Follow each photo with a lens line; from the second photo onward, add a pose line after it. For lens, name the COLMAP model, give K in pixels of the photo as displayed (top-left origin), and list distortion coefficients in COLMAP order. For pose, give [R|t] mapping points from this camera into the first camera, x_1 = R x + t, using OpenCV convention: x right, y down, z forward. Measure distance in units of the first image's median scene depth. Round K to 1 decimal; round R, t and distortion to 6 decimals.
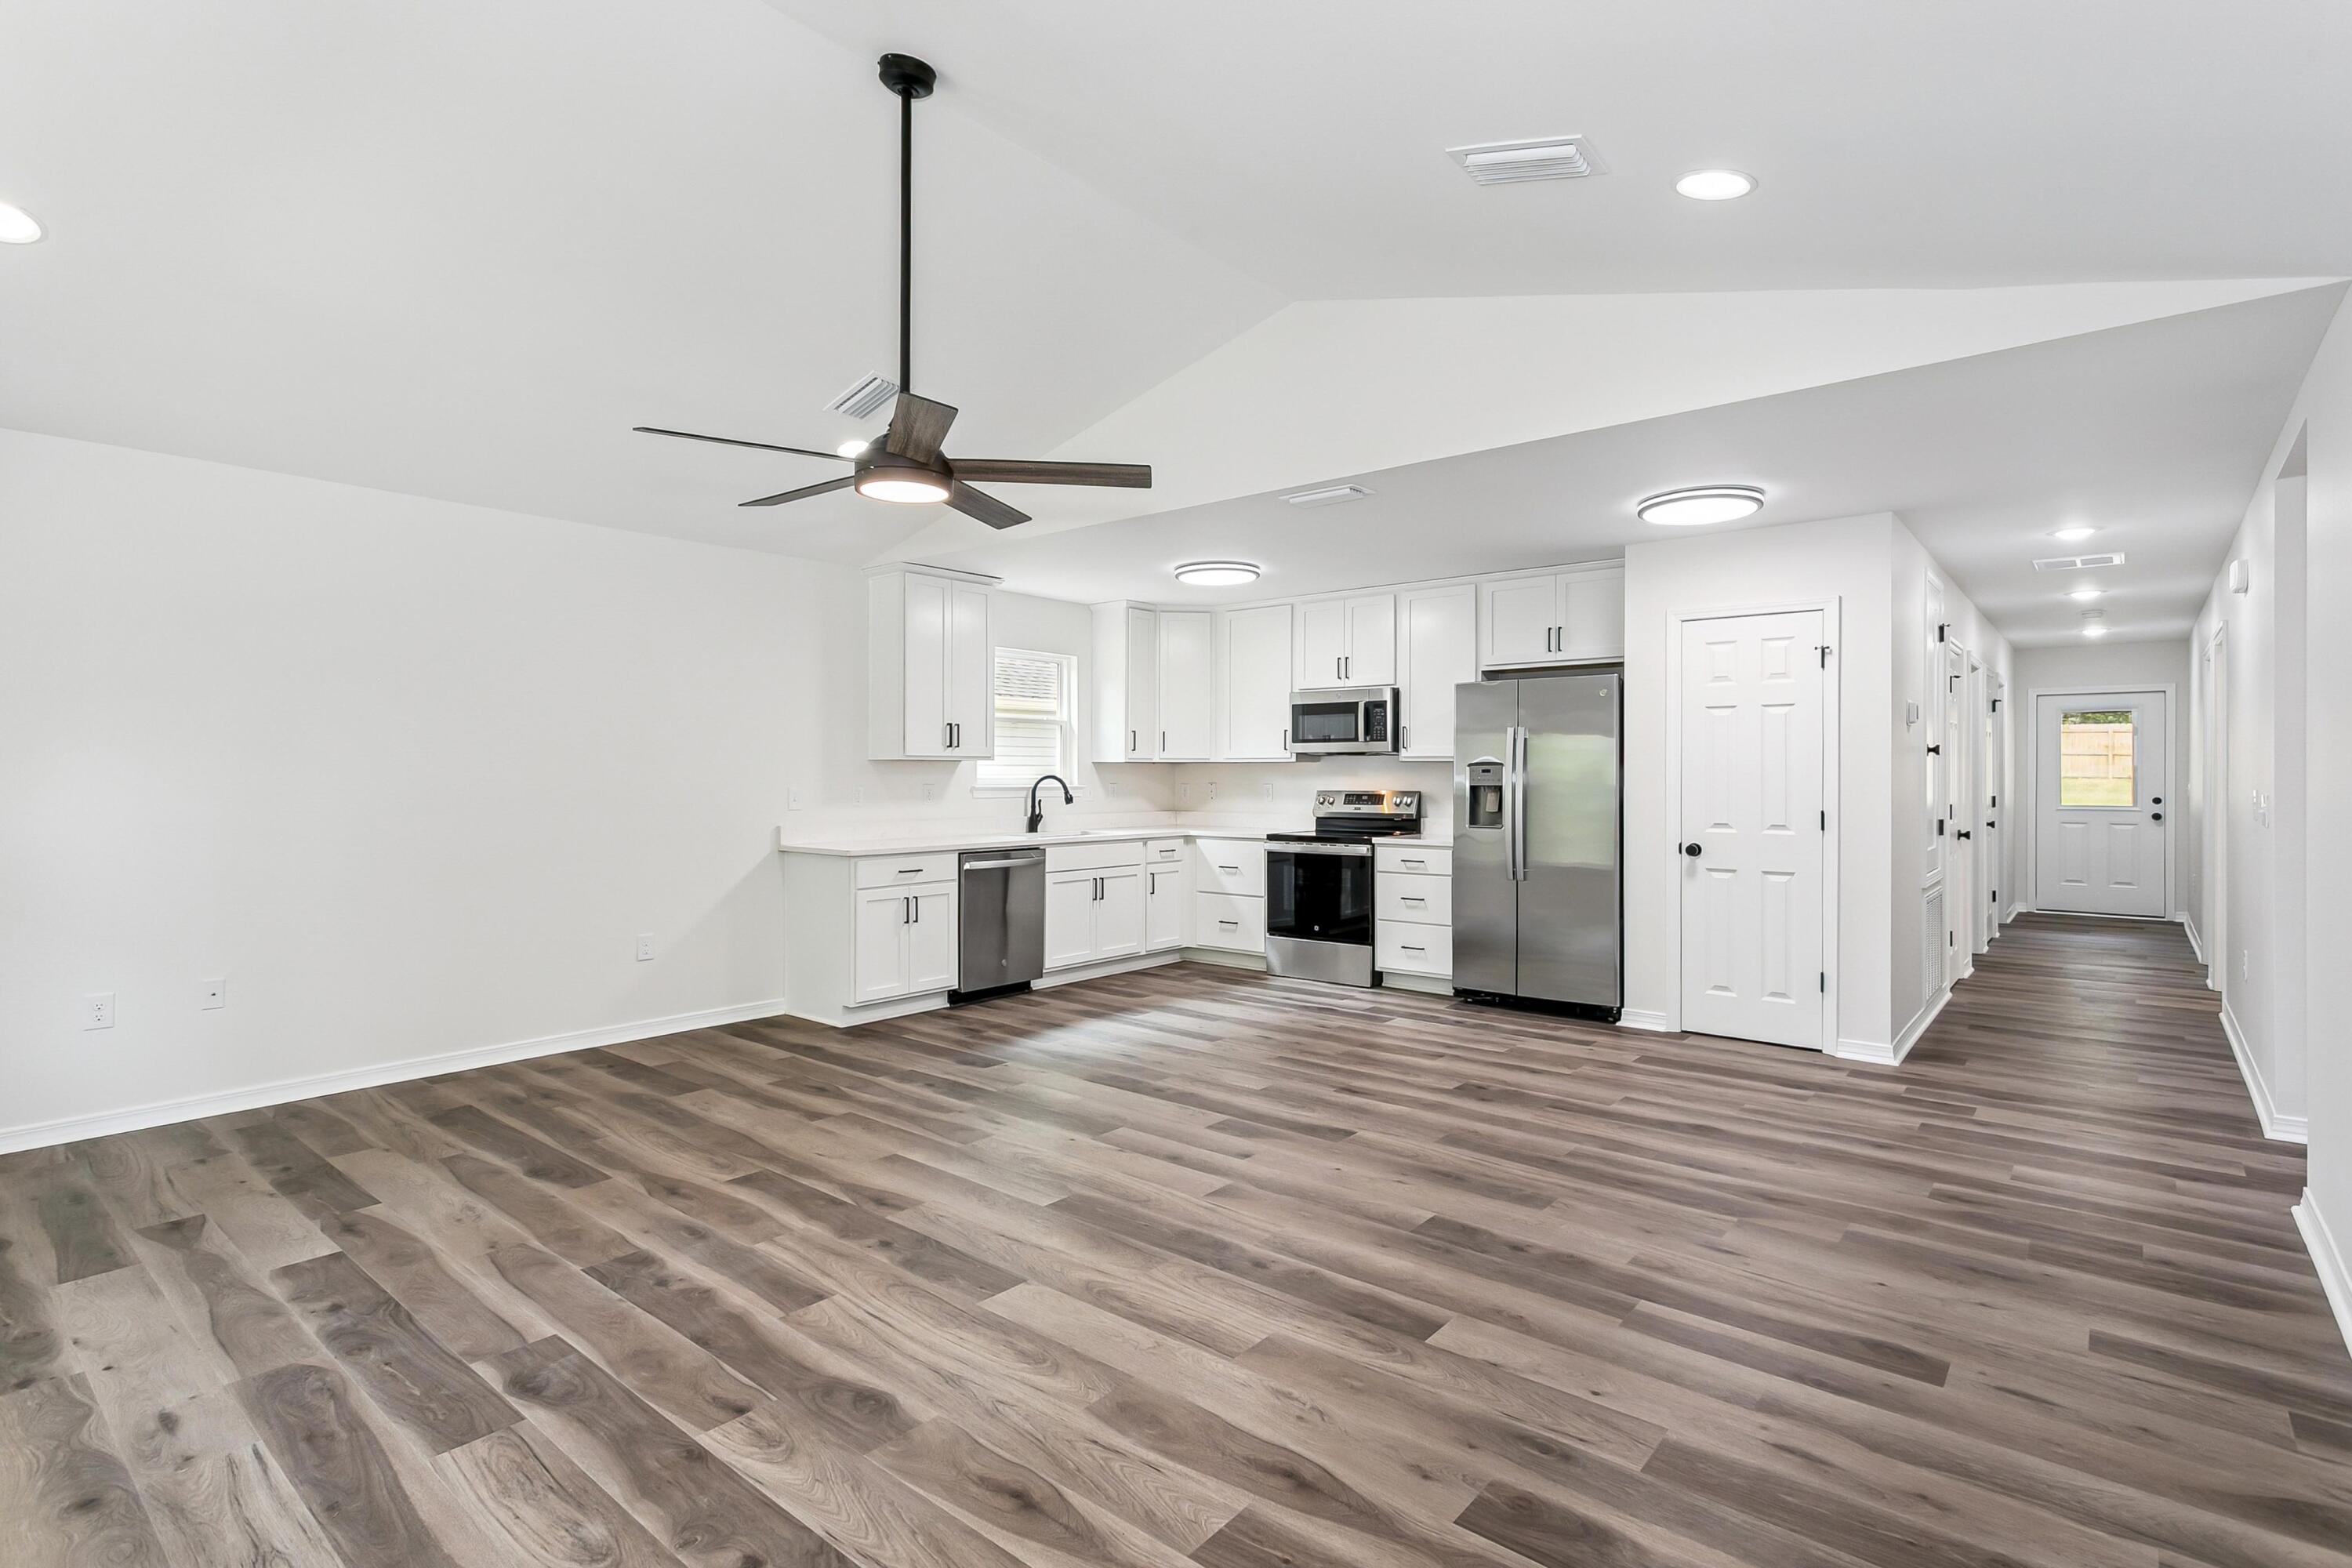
lens RADIAL K [[1131.2, 0, 1166.8], [0, 1131.2, 774.1], [0, 0, 1]] dist [0.002041, -0.000009]
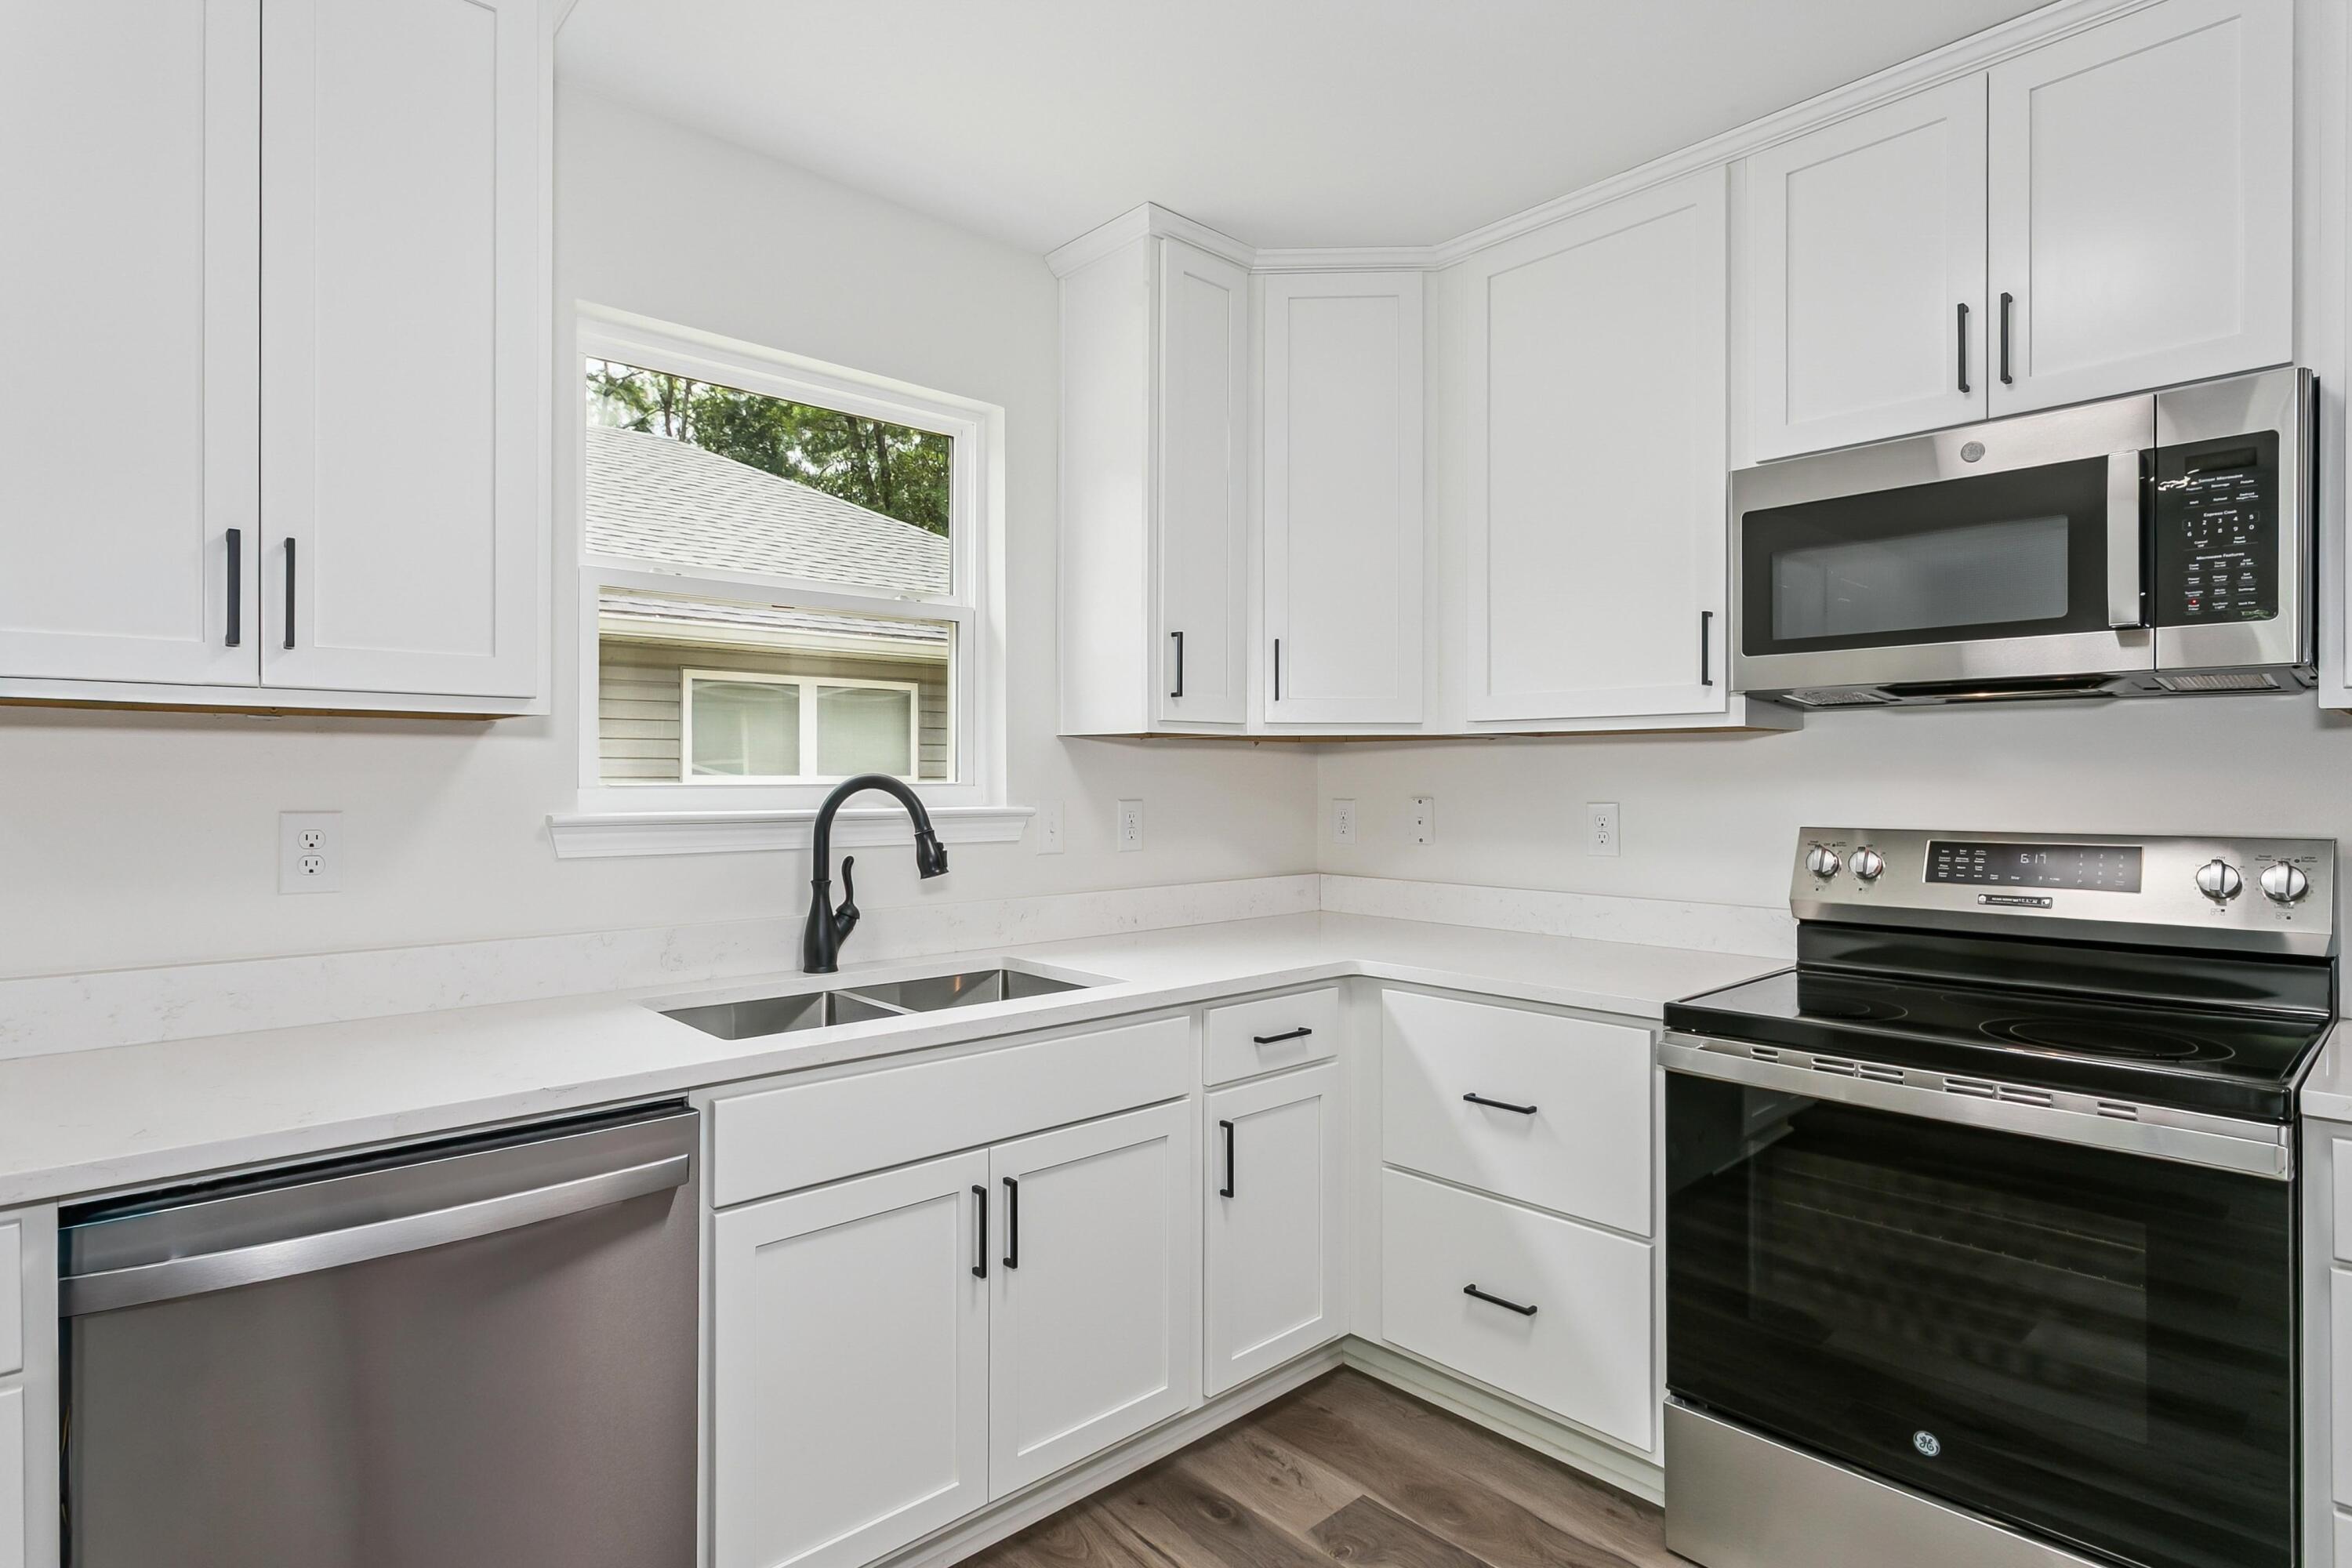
lens RADIAL K [[1203.9, 0, 1176.0], [0, 1203.9, 784.0], [0, 0, 1]] dist [-0.000782, -0.000030]
pose [[0.992235, 0.000055, -0.124381, 0.014298], [0.000641, 0.999984, 0.005560, 0.001884], [0.124379, -0.005596, 0.992219, 0.833107]]
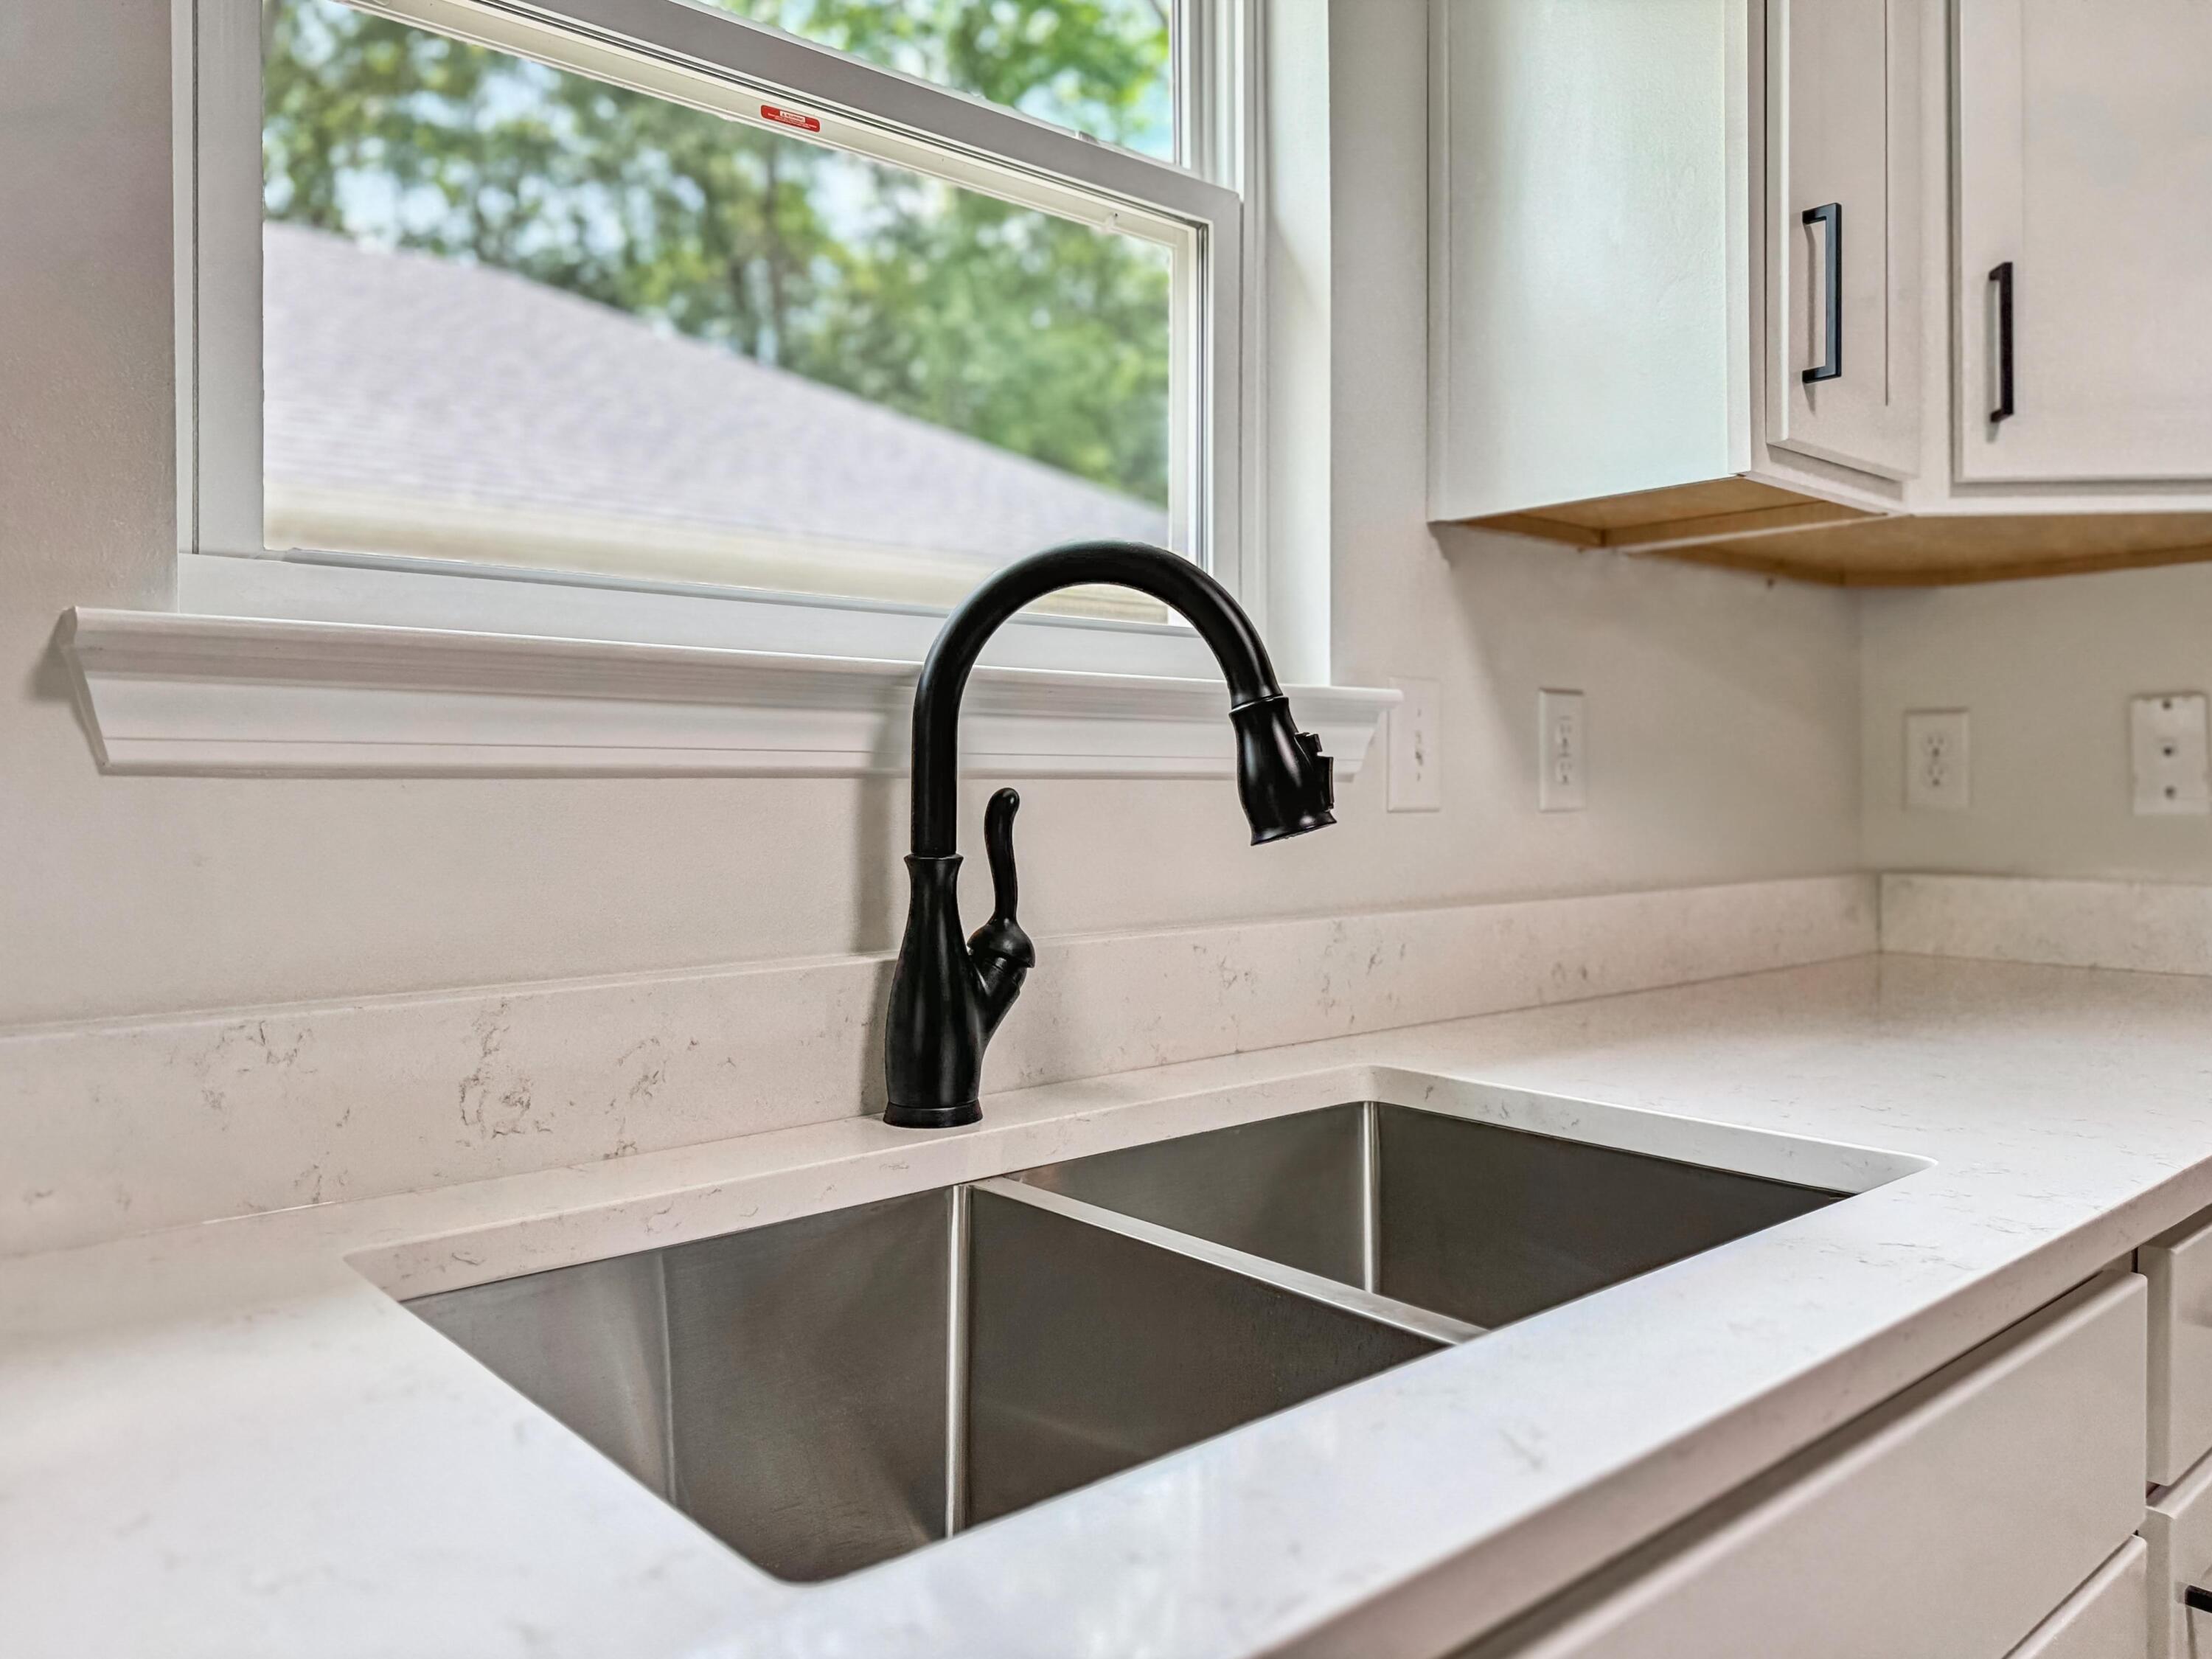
lens RADIAL K [[1610.4, 0, 1161.9], [0, 1610.4, 776.3], [0, 0, 1]] dist [0.042280, 0.000208]
pose [[0.992020, -0.008612, -0.125786, -0.094138], [0.007485, 0.999927, -0.009433, 0.026681], [0.125858, 0.008417, 0.992013, 1.019074]]
